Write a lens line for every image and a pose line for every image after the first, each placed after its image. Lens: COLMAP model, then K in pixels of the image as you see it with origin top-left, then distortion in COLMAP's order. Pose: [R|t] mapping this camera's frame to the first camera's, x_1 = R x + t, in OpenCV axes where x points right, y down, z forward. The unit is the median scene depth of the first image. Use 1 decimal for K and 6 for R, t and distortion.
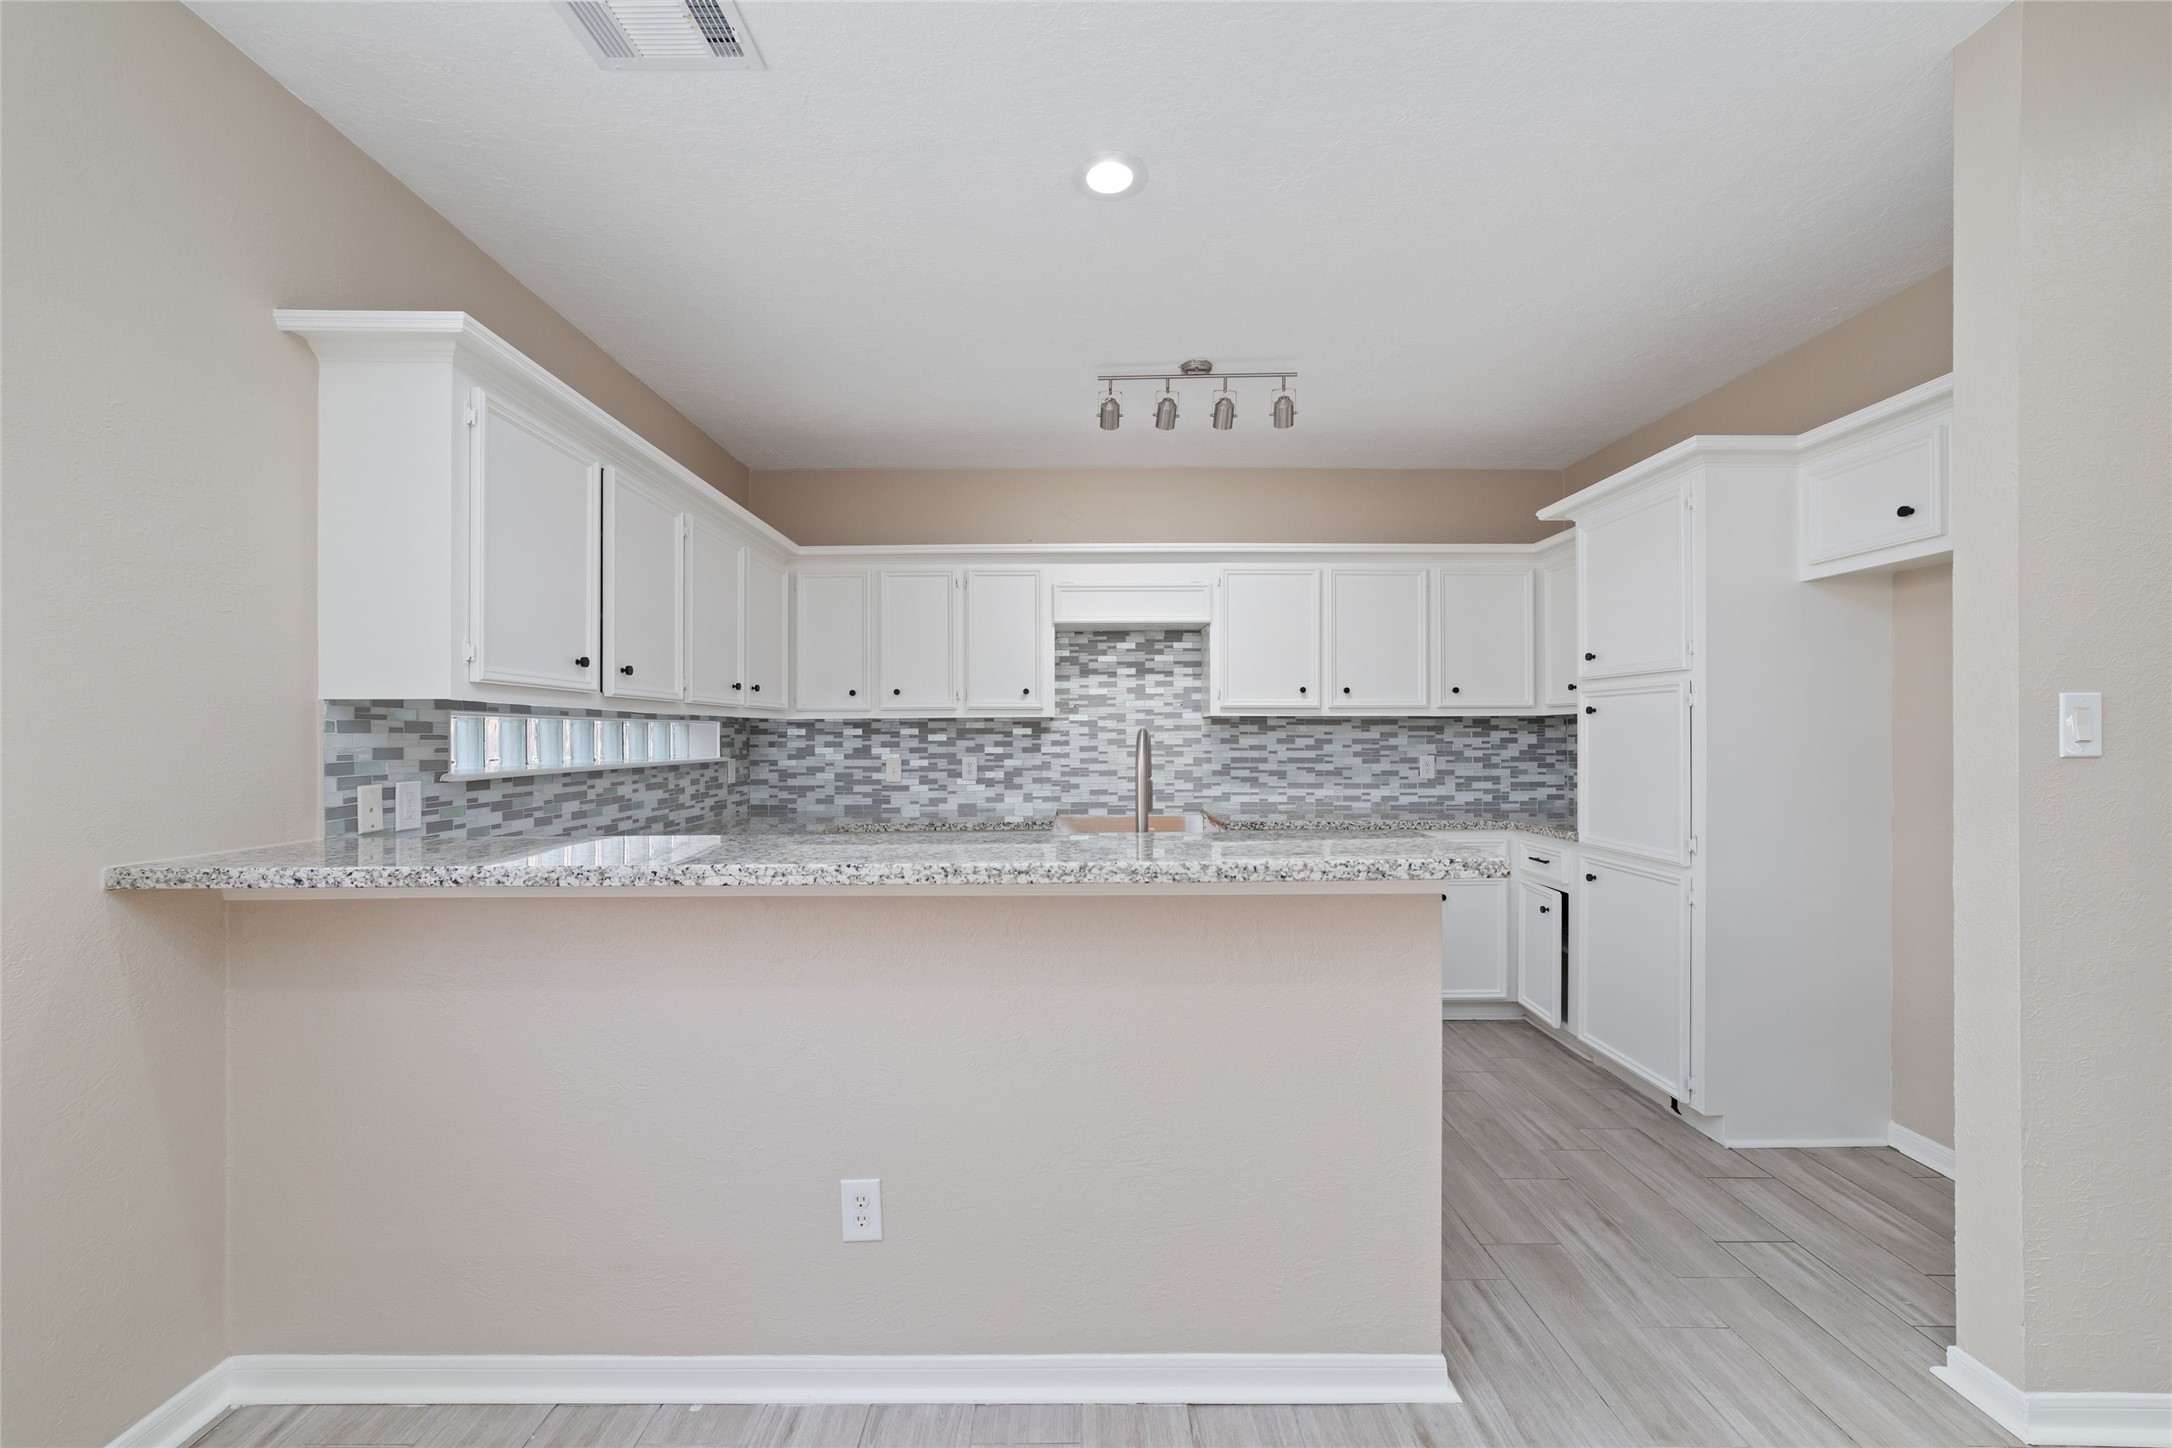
lens RADIAL K [[844.7, 0, 1073.2], [0, 844.7, 736.5], [0, 0, 1]] dist [-0.019144, 0.006126]
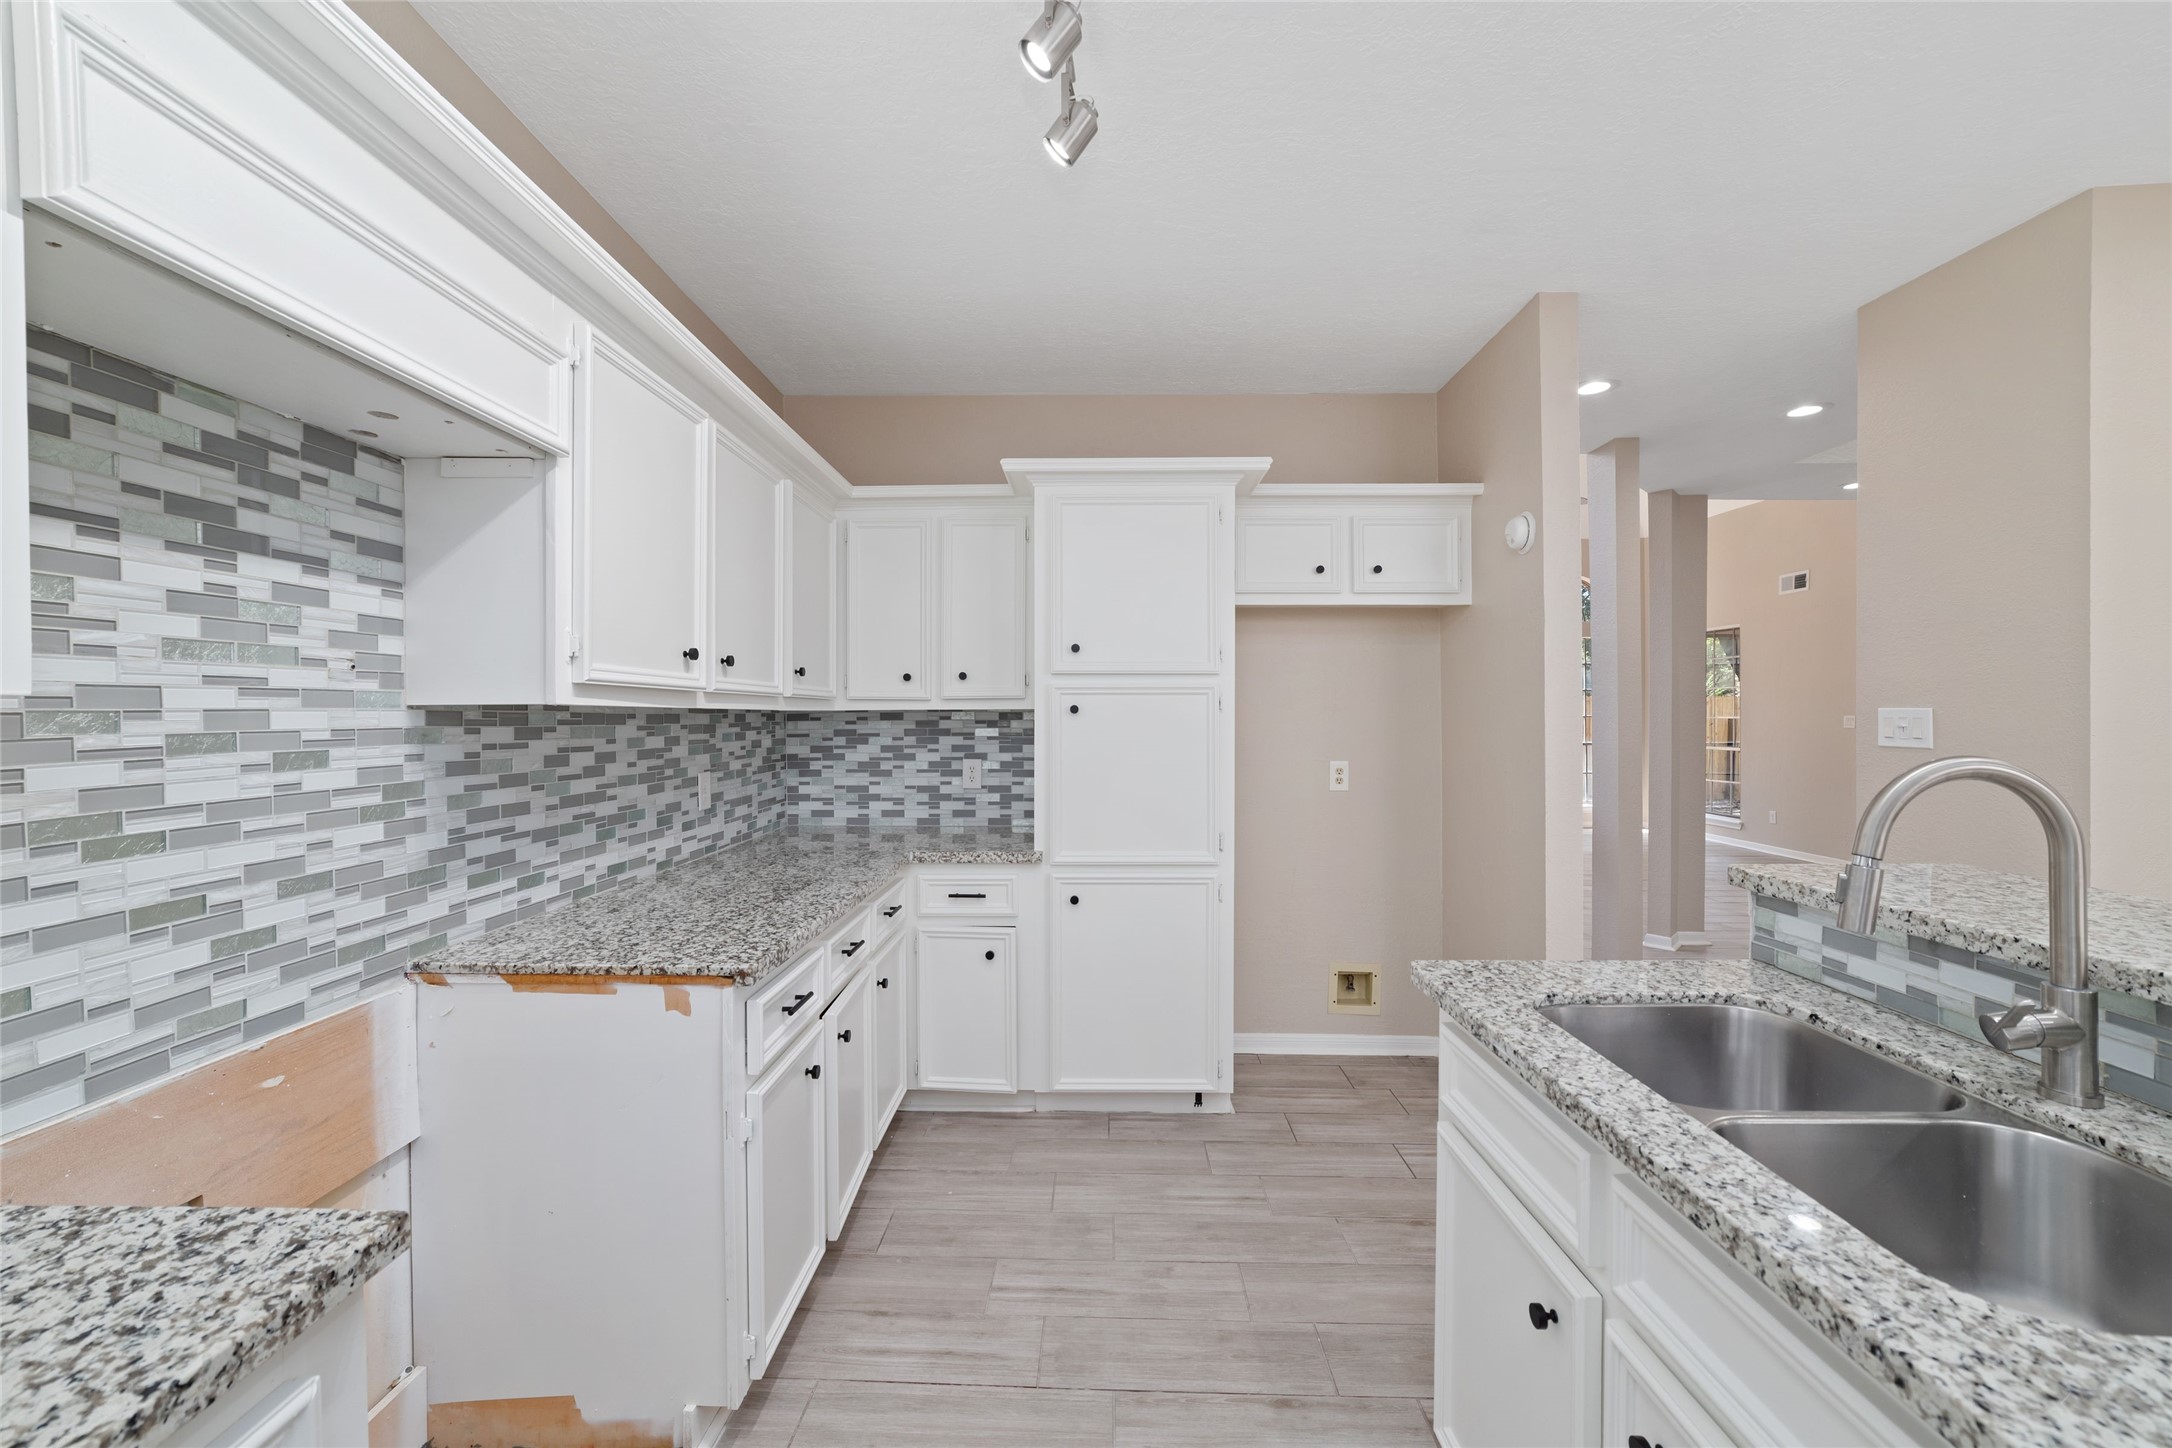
lens RADIAL K [[844.7, 0, 1082.3], [0, 844.7, 717.9], [0, 0, 1]] dist [-0.019144, 0.006126]
pose [[0.015442, -0.001199, 0.999880, -0.192602], [0.007767, 0.999969, 0.001079, -0.015635], [-0.999851, 0.007750, 0.015451, 0.710594]]
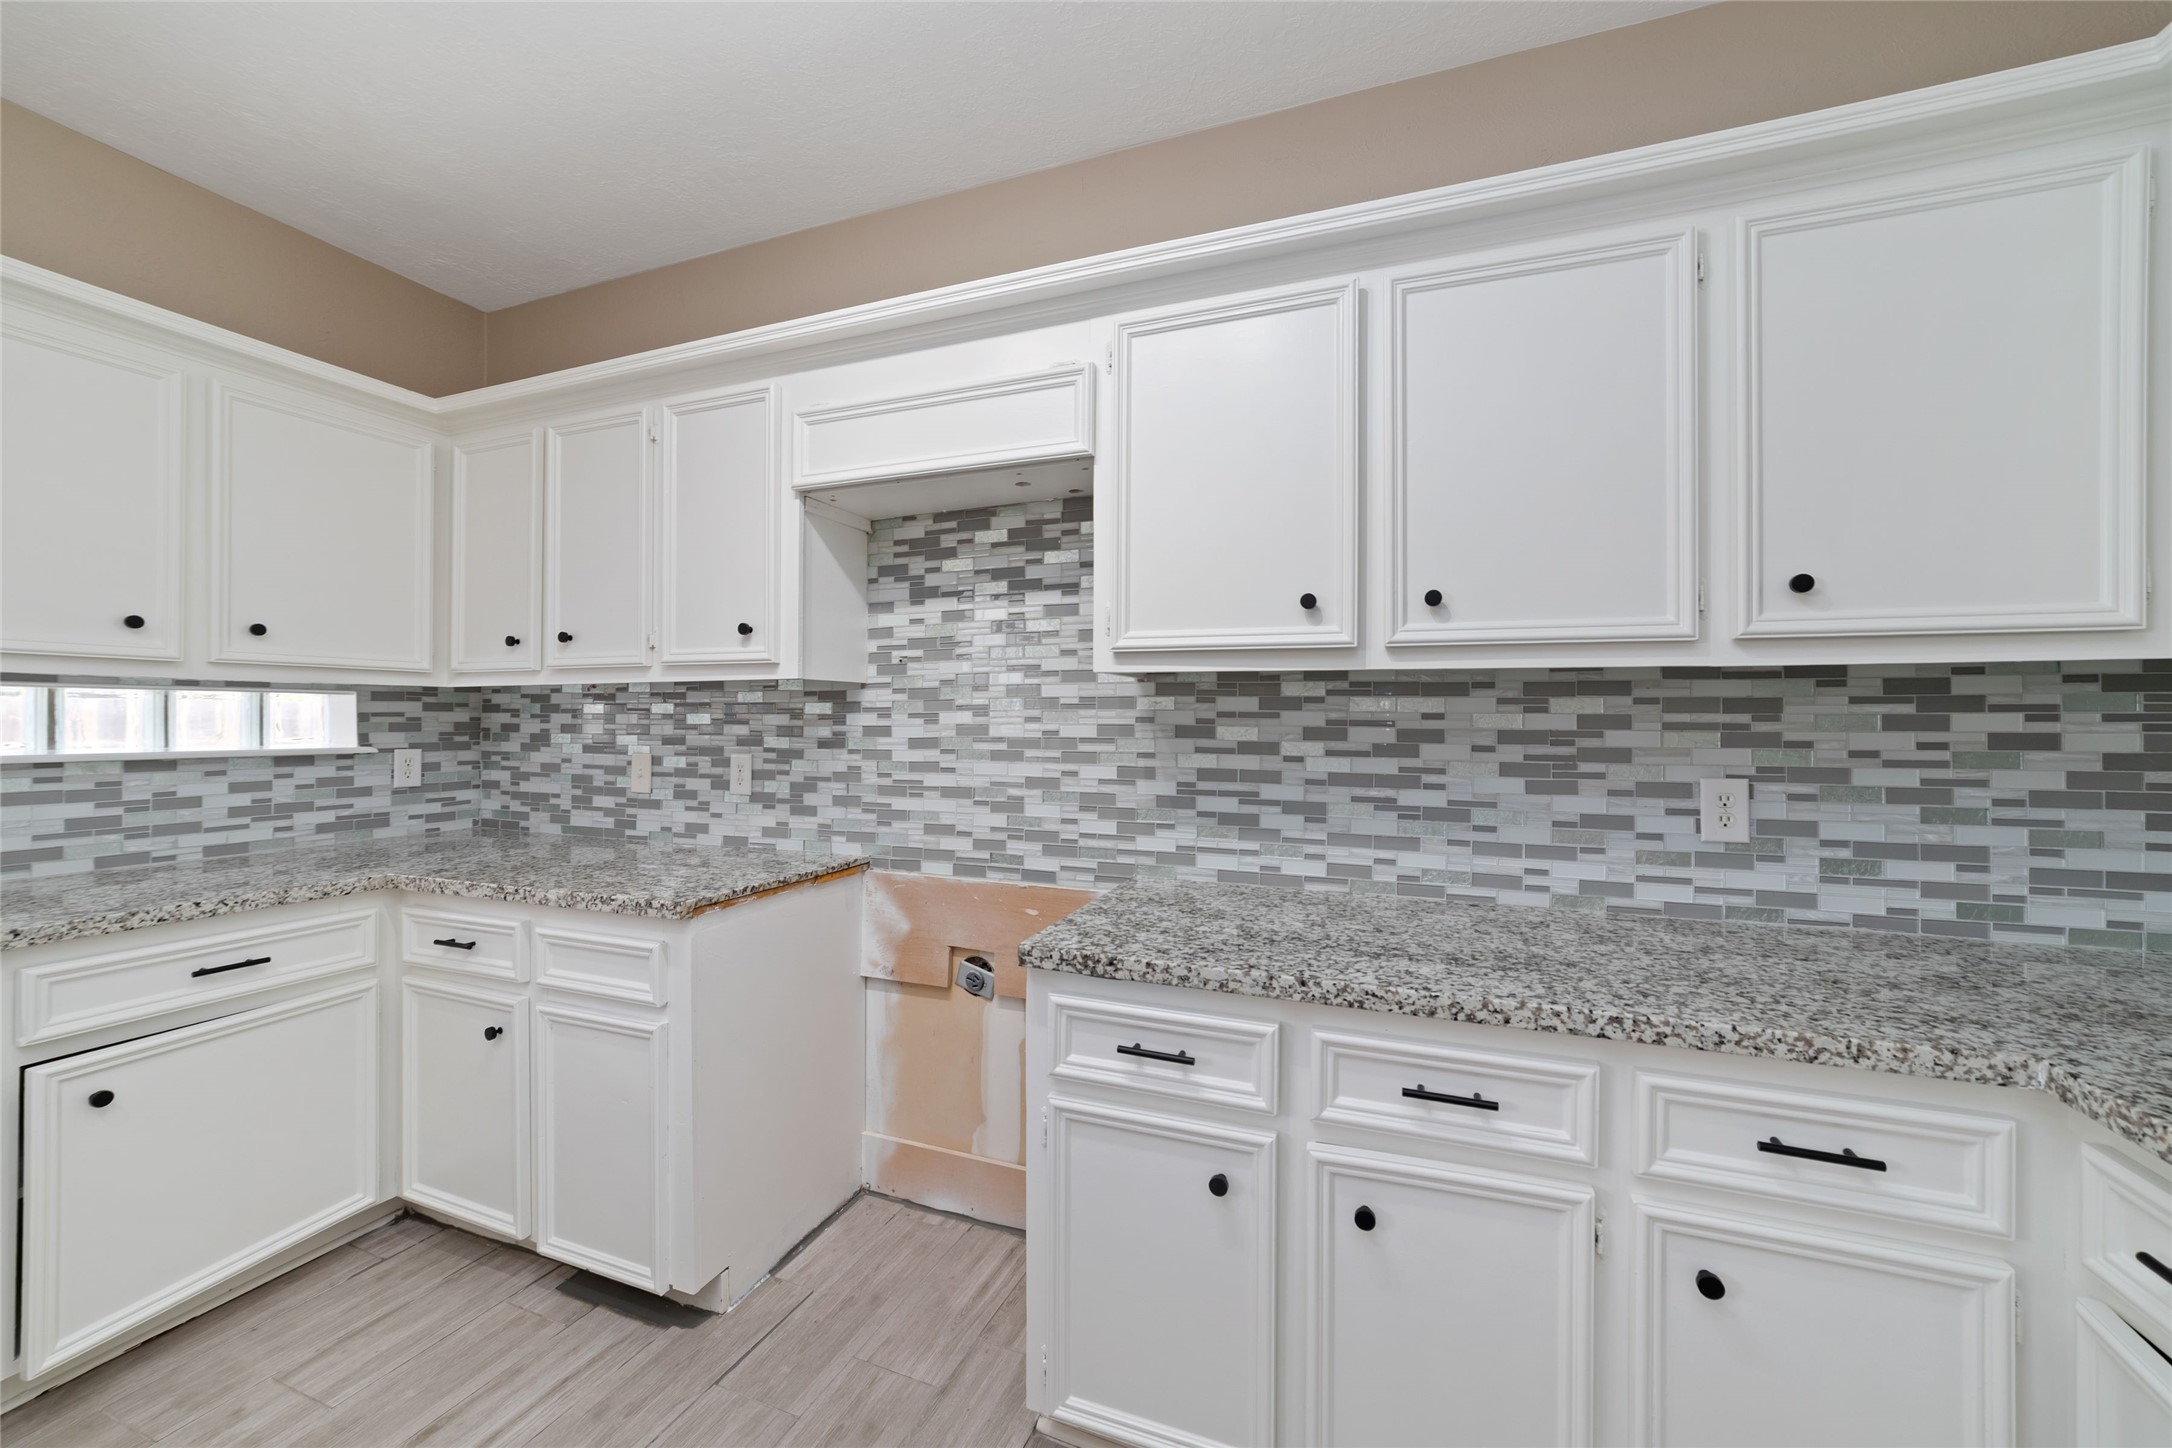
lens RADIAL K [[844.7, 0, 1073.0], [0, 844.7, 713.7], [0, 0, 1]] dist [-0.019144, 0.006126]
pose [[0.931812, 0.005503, -0.362899, 0.287939], [-0.009915, 0.999898, -0.010297, 0.001088], [0.362806, 0.013193, 0.931771, 0.557682]]
